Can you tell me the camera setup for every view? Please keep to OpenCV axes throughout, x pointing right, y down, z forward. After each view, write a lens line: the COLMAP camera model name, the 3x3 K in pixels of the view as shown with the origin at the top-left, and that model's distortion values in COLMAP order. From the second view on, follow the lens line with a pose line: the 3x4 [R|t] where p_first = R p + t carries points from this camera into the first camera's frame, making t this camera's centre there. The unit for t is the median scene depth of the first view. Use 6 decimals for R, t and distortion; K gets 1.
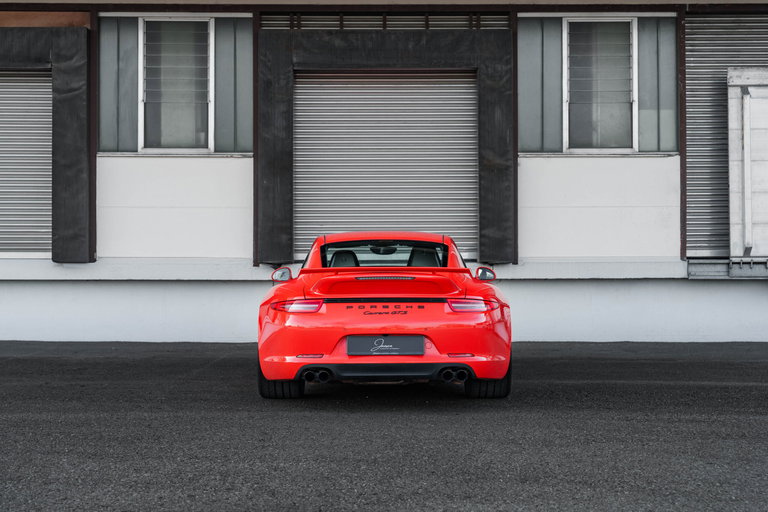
lens RADIAL K [[1281.0, 0, 380.1], [0, 1281.0, 261.9], [0, 0, 1]] dist [0.024902, 0.000000]
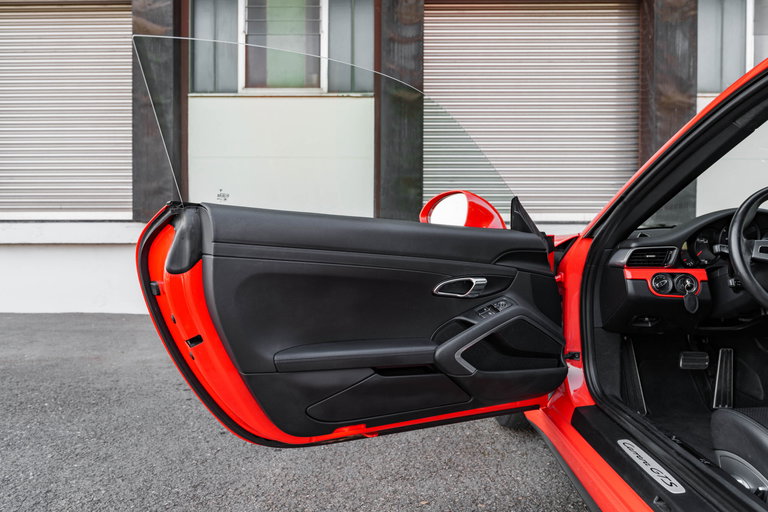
lens RADIAL K [[480.8, 0, 387.4], [0, 480.8, 255.8], [0, 0, 1]] dist [-0.006113, -0.000333]
pose [[0.999681, 0.005213, -0.024714, -0.082005], [-0.004445, 0.999508, 0.031035, 0.011735], [0.024863, -0.030915, 0.999213, 0.683267]]
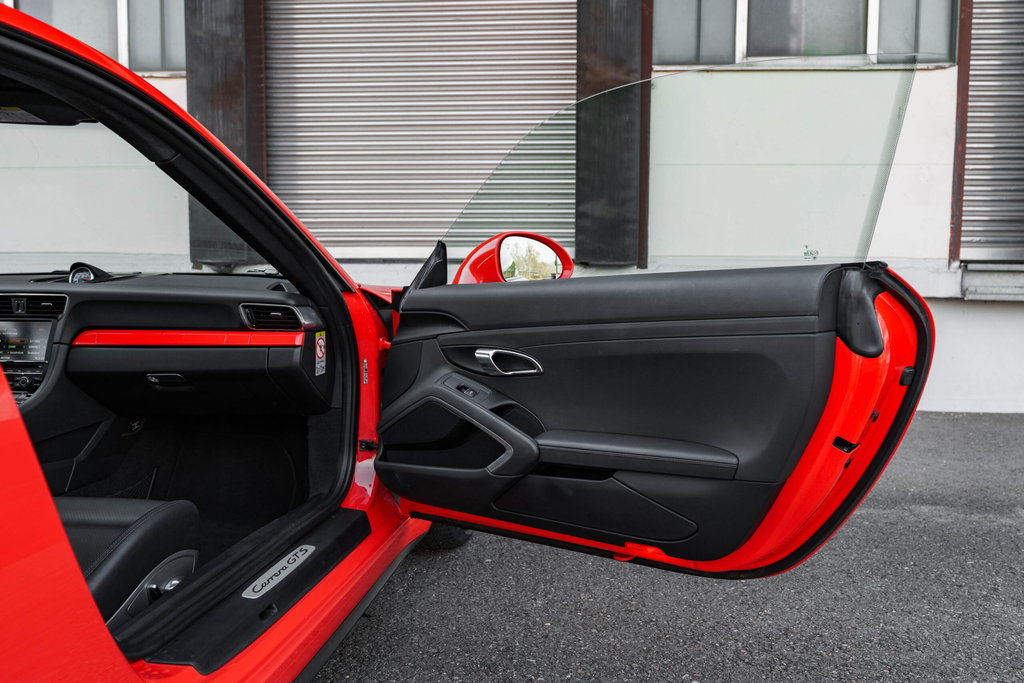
lens RADIAL K [[760.3, 0, 558.4], [0, 760.3, 349.3], [0, 0, 1]] dist [-0.018648, -0.002187]
pose [[0.996527, 0.019409, -0.080975, 0.096343], [-0.012350, 0.996151, 0.086779, 0.008478], [0.082348, -0.085478, 0.992931, 0.665162]]
